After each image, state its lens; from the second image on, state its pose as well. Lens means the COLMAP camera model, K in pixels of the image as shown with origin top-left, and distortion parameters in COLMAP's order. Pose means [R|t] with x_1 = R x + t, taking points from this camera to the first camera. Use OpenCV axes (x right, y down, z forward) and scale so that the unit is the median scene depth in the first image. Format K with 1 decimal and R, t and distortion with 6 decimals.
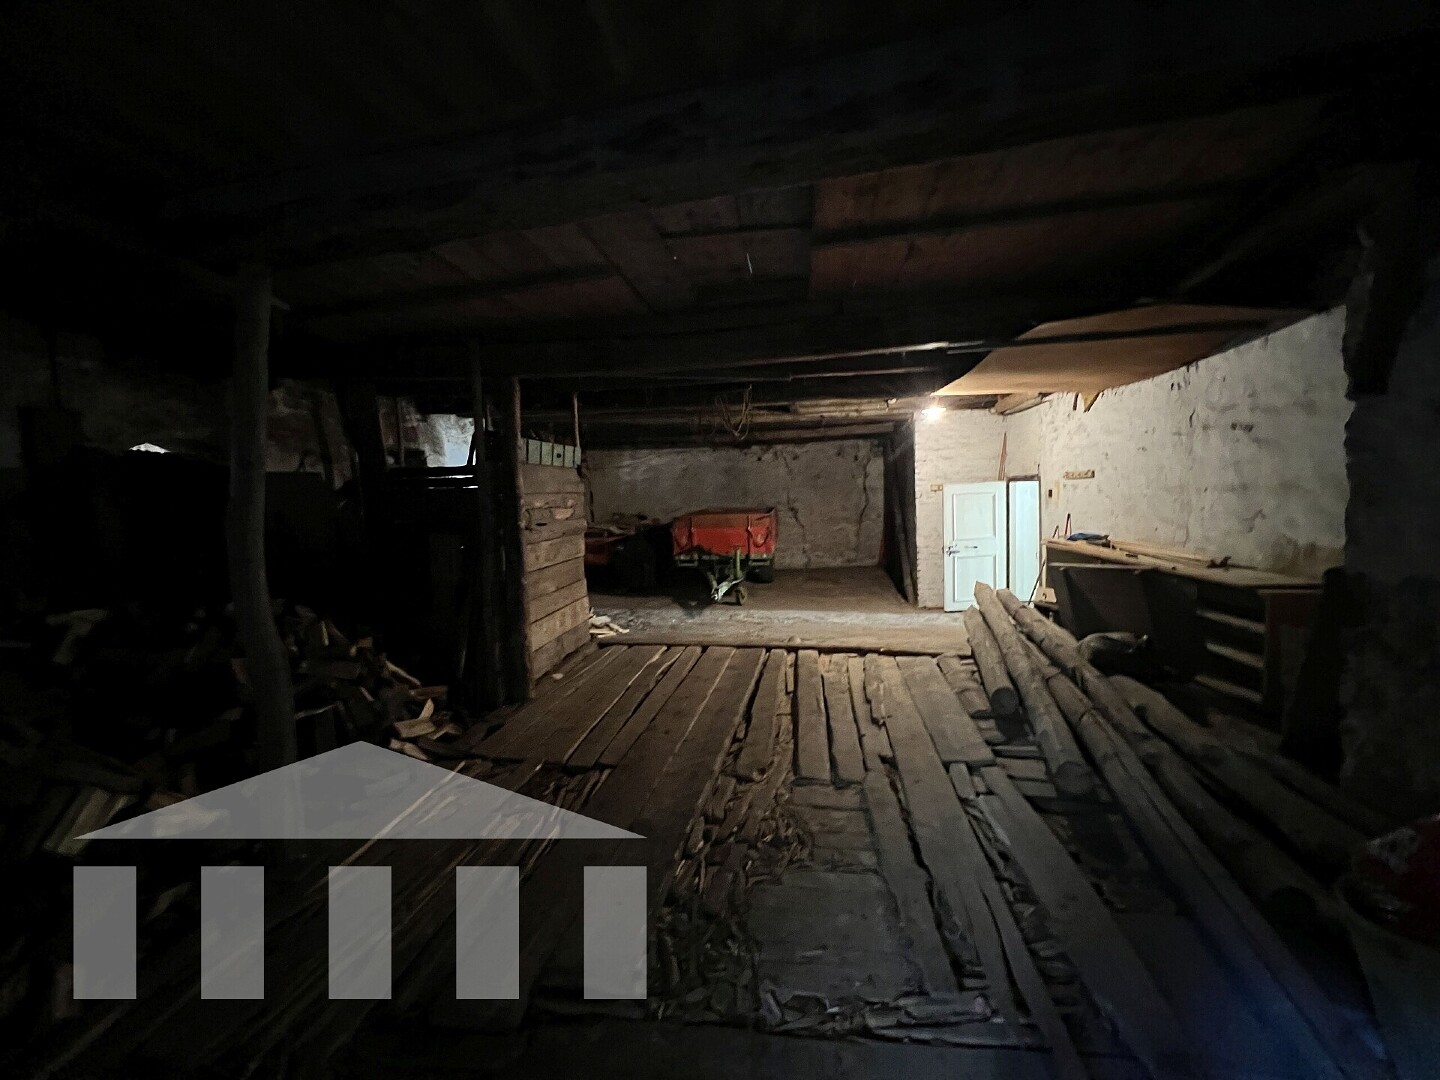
lens RADIAL K [[577.0, 0, 720.7], [0, 577.0, 537.1], [0, 0, 1]] dist [-0.004244, 0.000100]
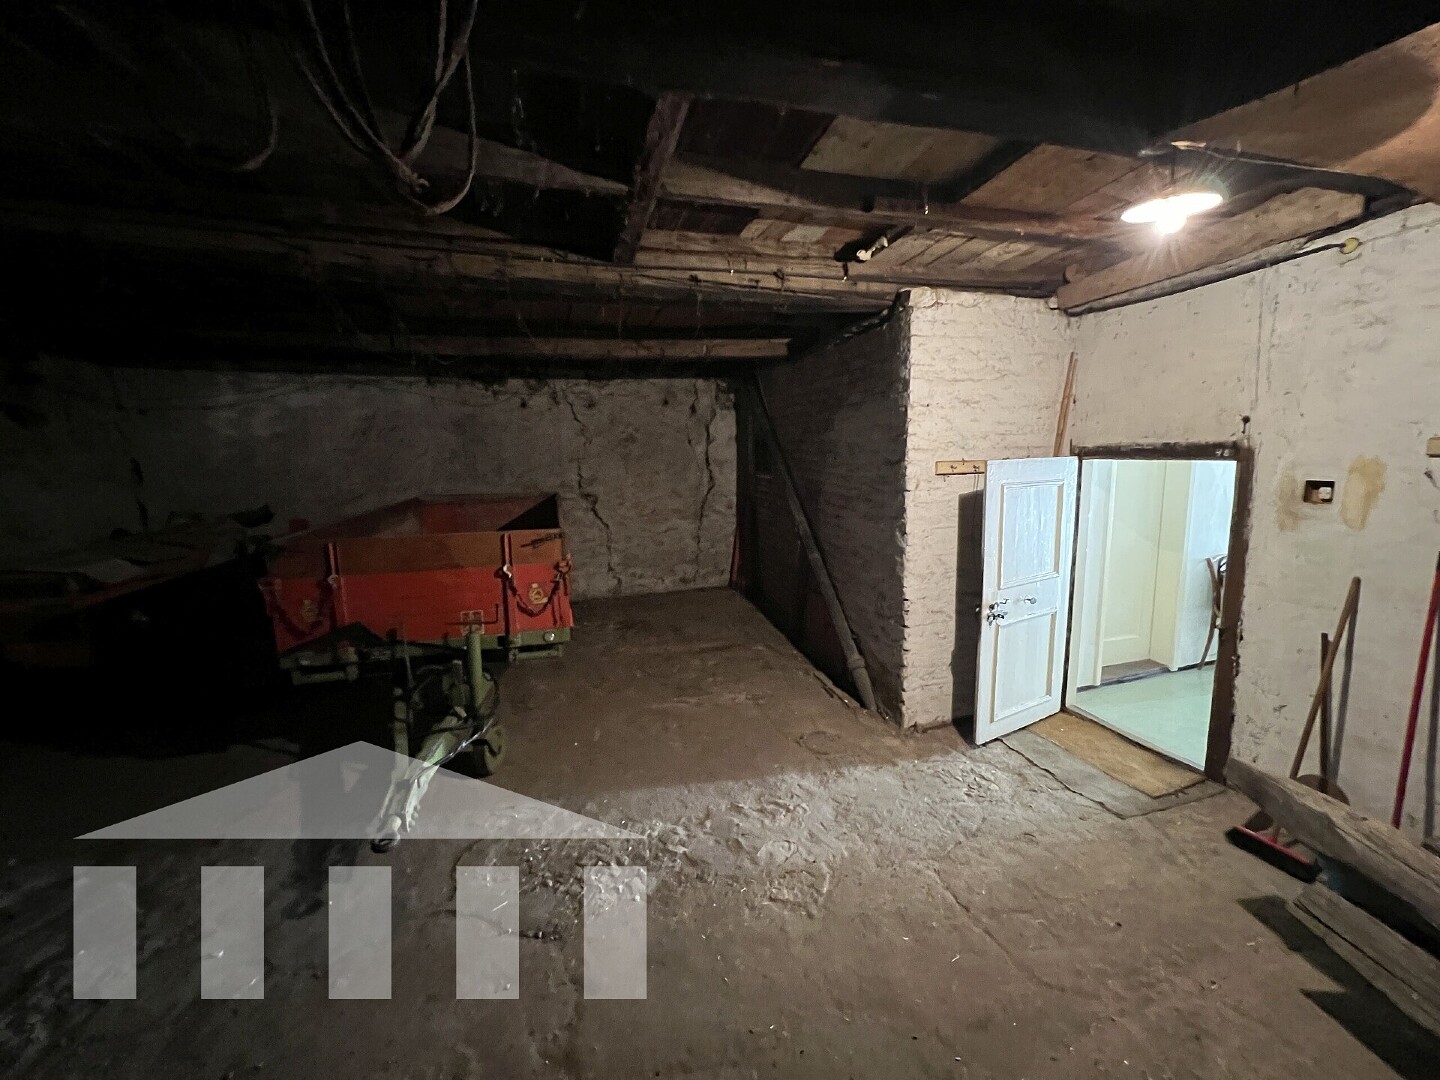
lens RADIAL K [[577.0, 0, 719.0], [0, 577.0, 538.9], [0, 0, 1]] dist [-0.004244, 0.000100]
pose [[0.923004, -0.037843, 0.382924, 0.026082], [0.015107, 0.997949, 0.062209, -0.042925], [-0.384493, -0.051634, 0.921683, 0.457129]]
